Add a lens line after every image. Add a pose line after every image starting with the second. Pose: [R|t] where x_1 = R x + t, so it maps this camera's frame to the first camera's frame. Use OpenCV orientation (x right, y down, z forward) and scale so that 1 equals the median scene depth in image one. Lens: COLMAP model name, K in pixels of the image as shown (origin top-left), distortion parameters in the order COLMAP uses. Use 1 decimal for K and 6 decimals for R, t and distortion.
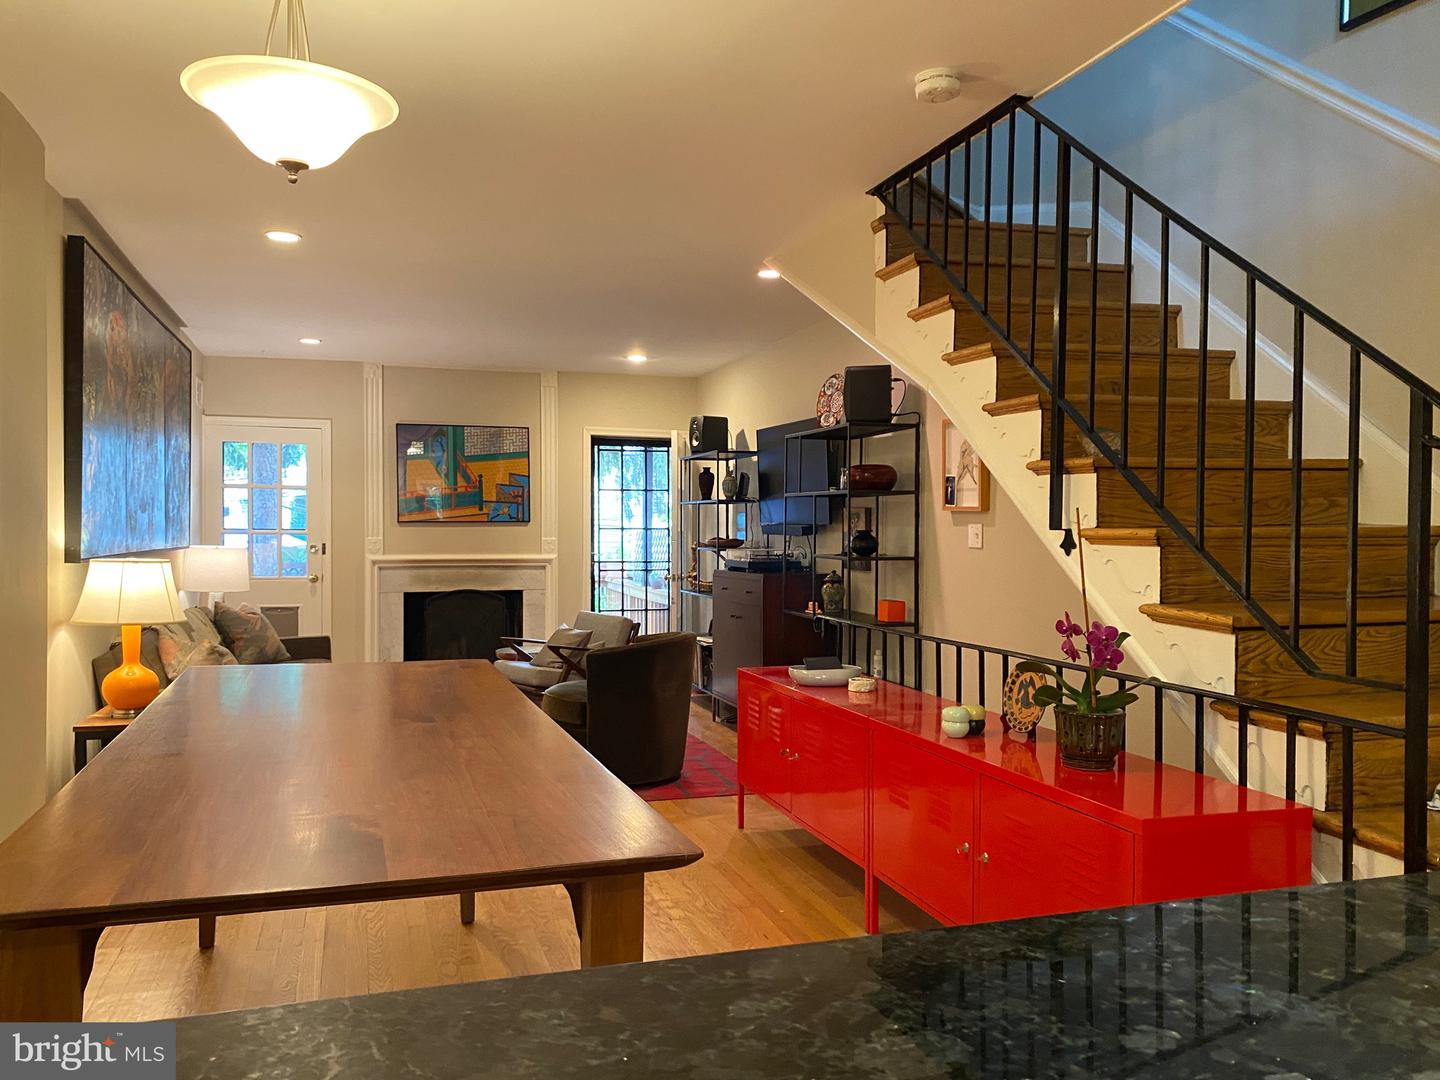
lens RADIAL K [[1085.1, 0, 712.3], [0, 1085.1, 545.8], [0, 0, 1]] dist [0.055596, -0.075881]
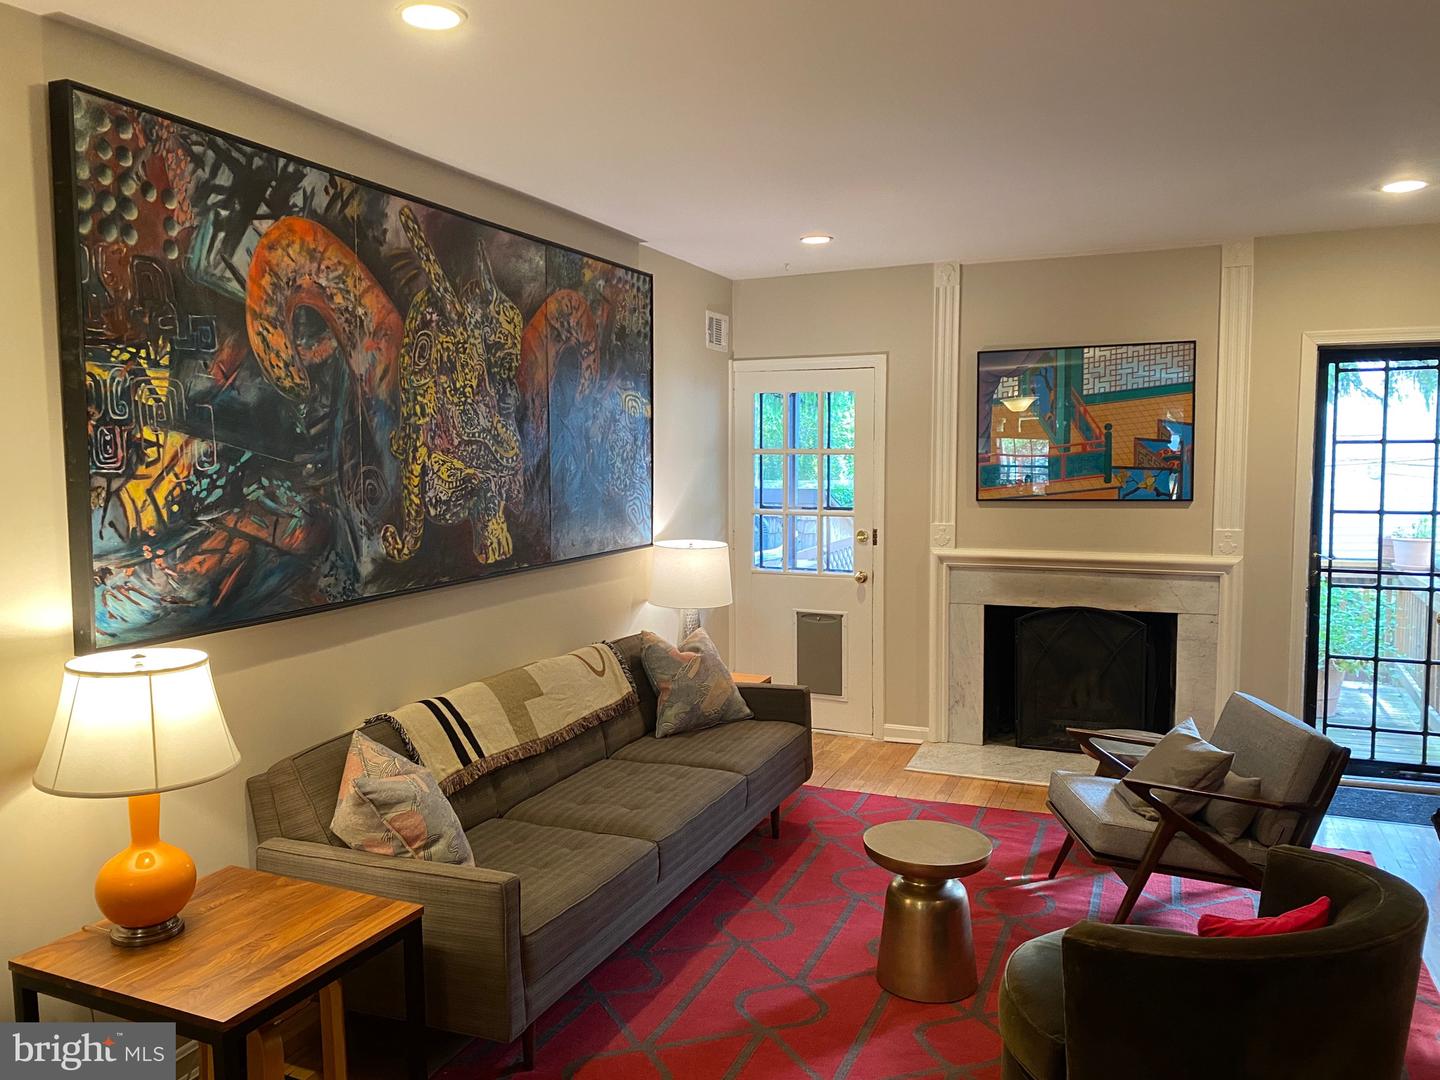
lens RADIAL K [[1085.1, 0, 706.7], [0, 1085.1, 537.4], [0, 0, 1]] dist [0.055596, -0.075881]
pose [[0.755652, 0.045253, -0.653408, 0.028469], [-0.001594, 0.997734, 0.067256, -0.051454], [0.654971, -0.049780, 0.754012, 0.457076]]
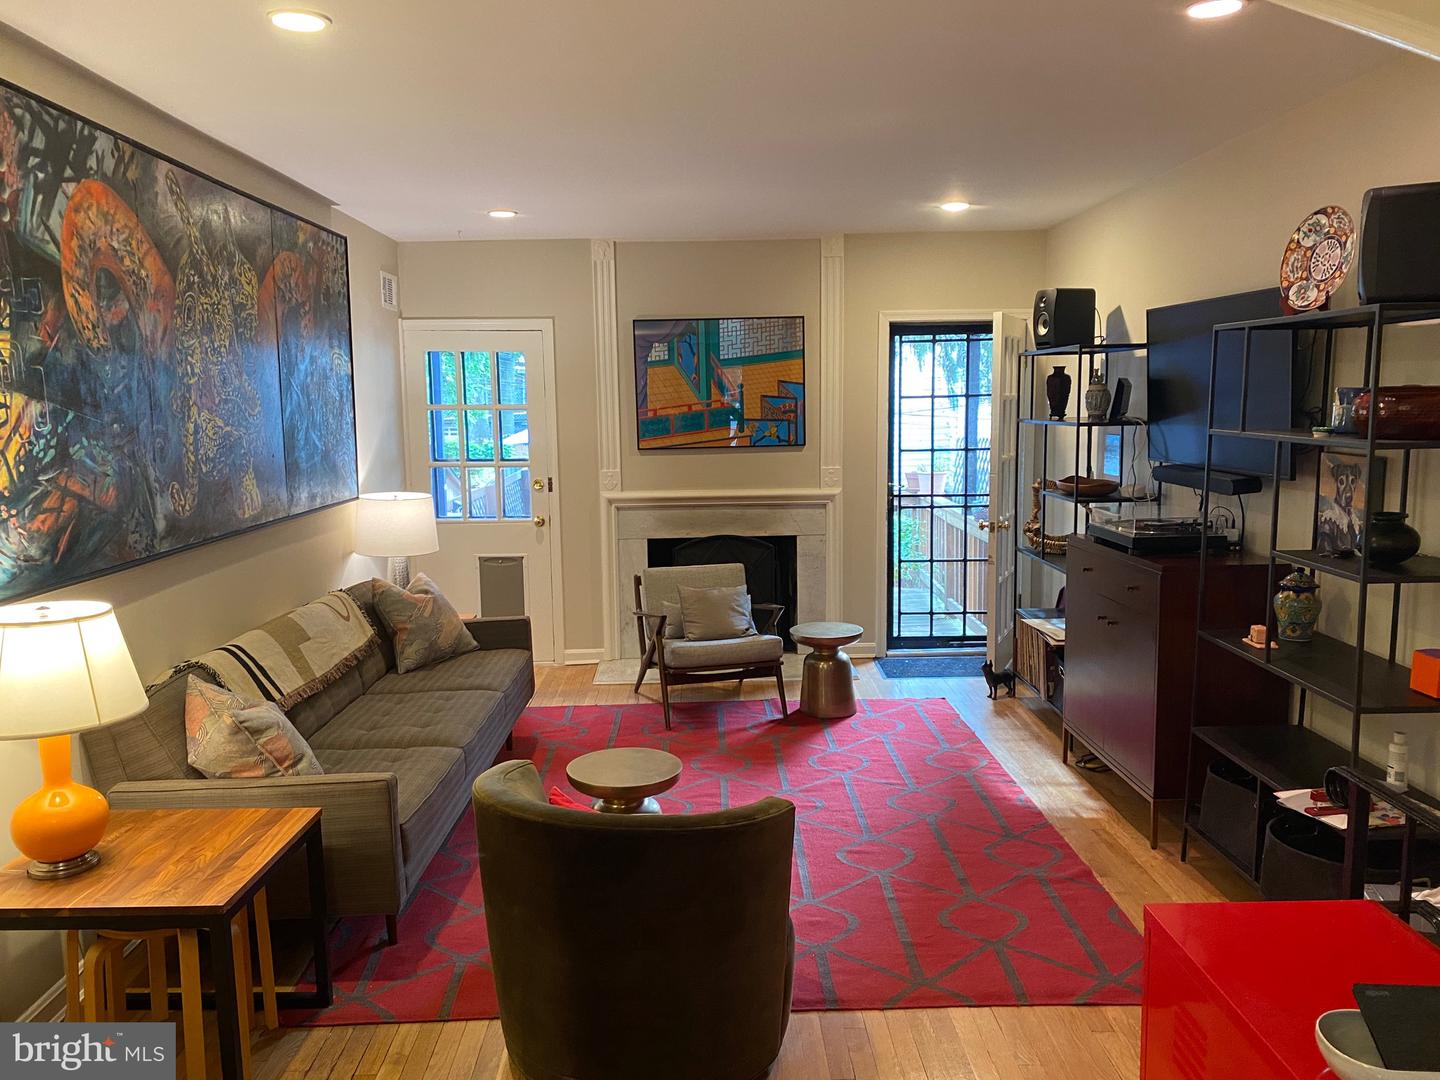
lens RADIAL K [[1085.1, 0, 715.1], [0, 1085.1, 544.6], [0, 0, 1]] dist [0.055596, -0.075881]
pose [[0.956044, 0.022039, -0.292394, -0.009981], [0.012638, 0.993148, 0.116180, -0.051011], [0.292951, -0.114769, 0.949214, 0.326649]]
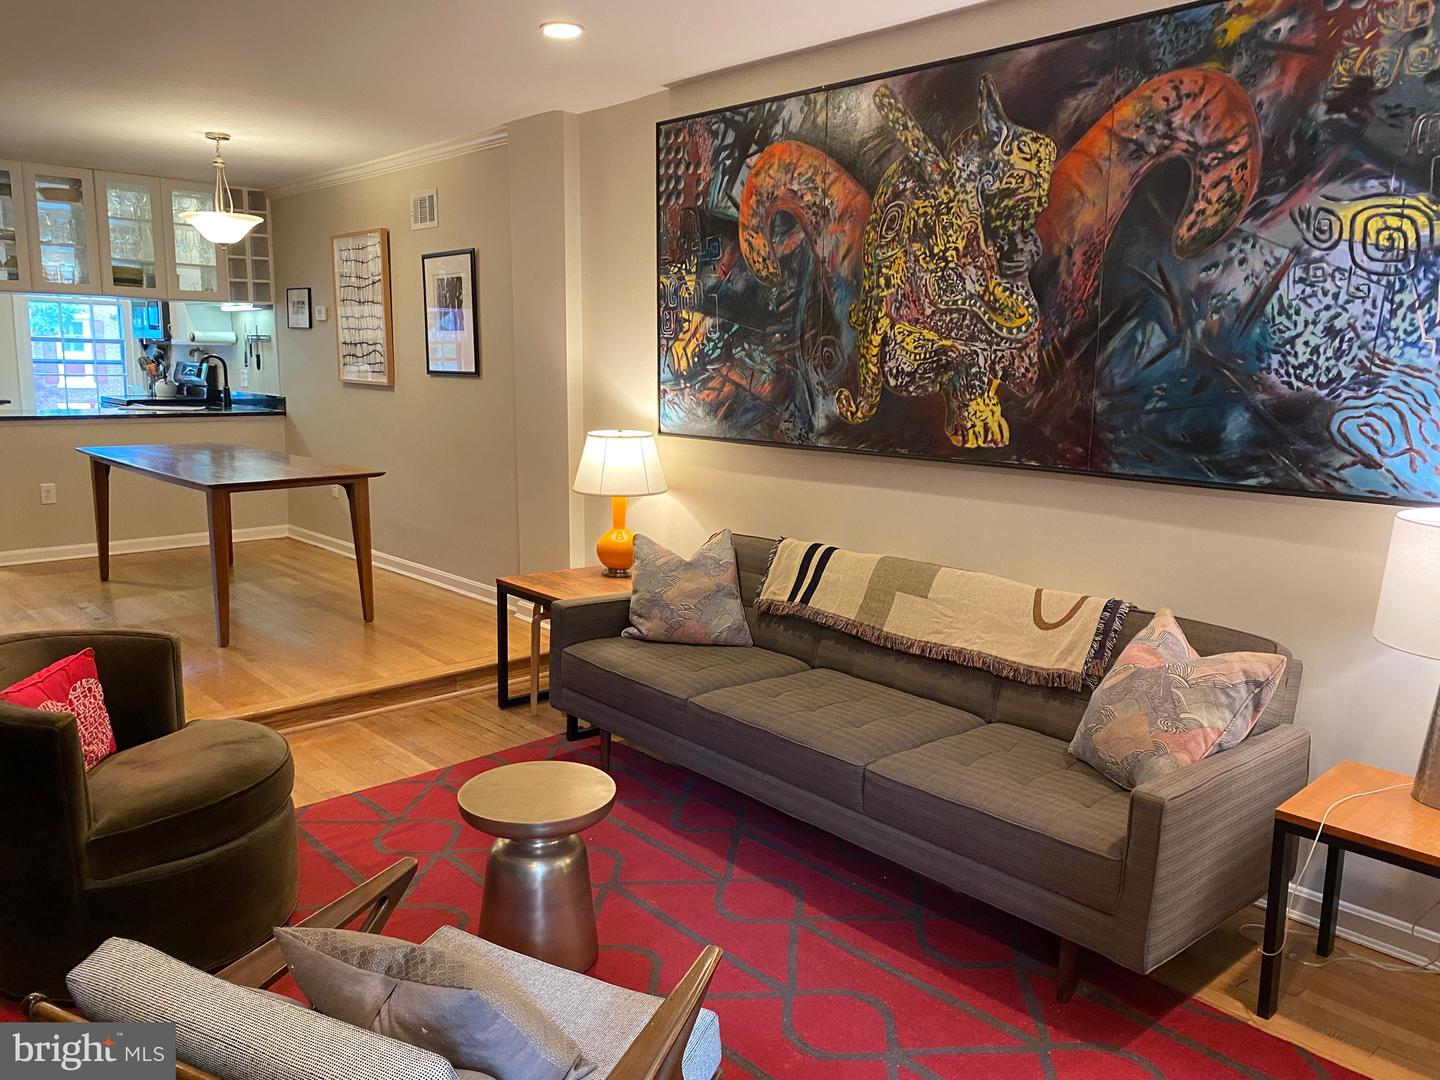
lens RADIAL K [[1085.1, 0, 724.2], [0, 1085.1, 538.2], [0, 0, 1]] dist [0.055596, -0.075881]
pose [[-0.900634, 0.048914, -0.431817, -0.096041], [-0.028847, 0.984725, 0.171712, -0.042558], [0.433620, 0.167106, -0.885466, 1.184939]]
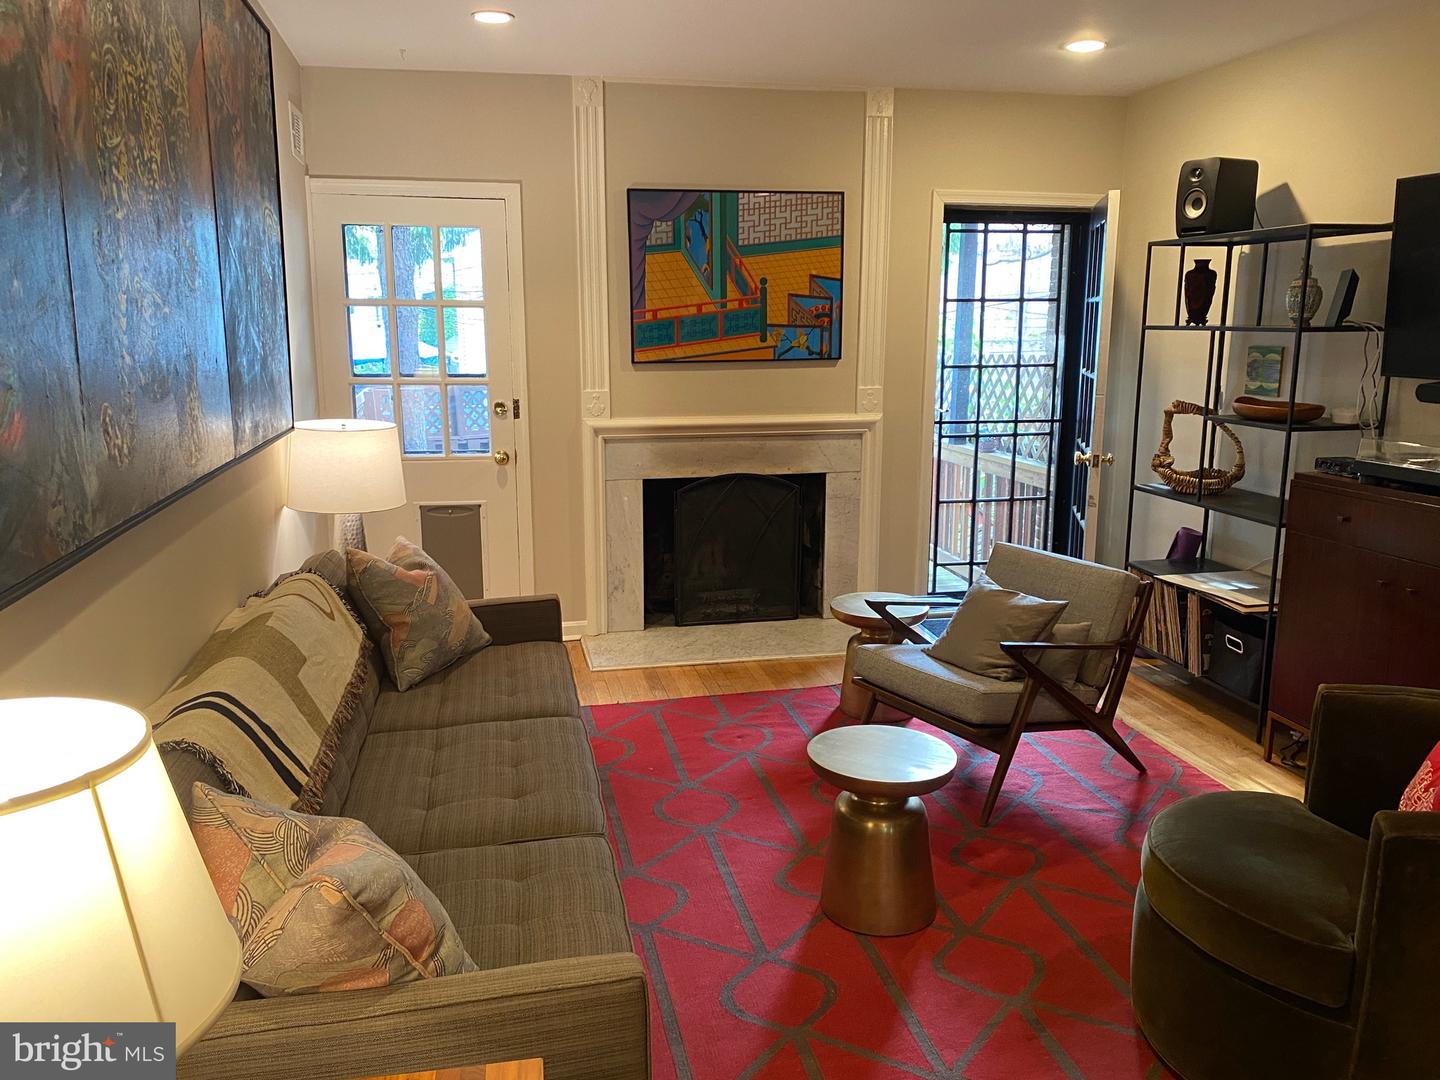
lens RADIAL K [[1085.1, 0, 702.7], [0, 1085.1, 544.4], [0, 0, 1]] dist [0.055596, -0.075881]
pose [[0.993646, 0.019512, -0.110850, -0.215159], [0.001295, 0.982811, 0.184607, -0.039724], [0.112546, -0.183578, 0.976541, 0.480173]]
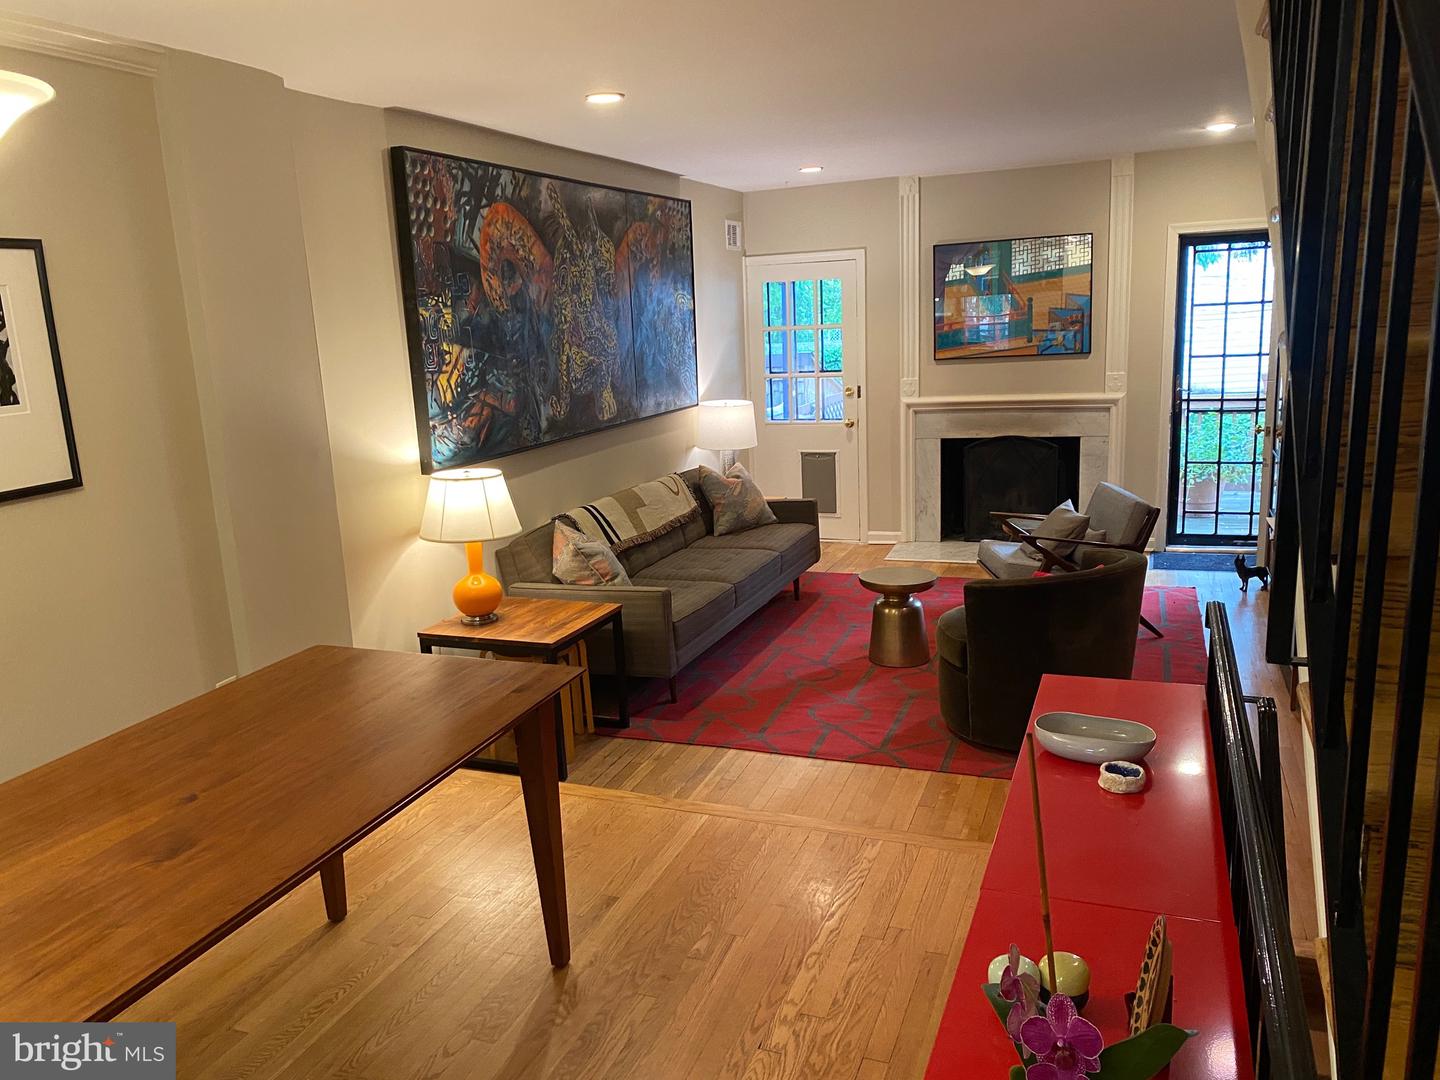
lens RADIAL K [[1085.1, 0, 706.6], [0, 1085.1, 555.5], [0, 0, 1]] dist [0.055596, -0.075881]
pose [[0.771424, 0.099418, -0.628507, 0.171184], [0.041065, 0.977882, 0.205086, -0.065970], [0.634995, -0.184018, 0.750279, 0.215297]]
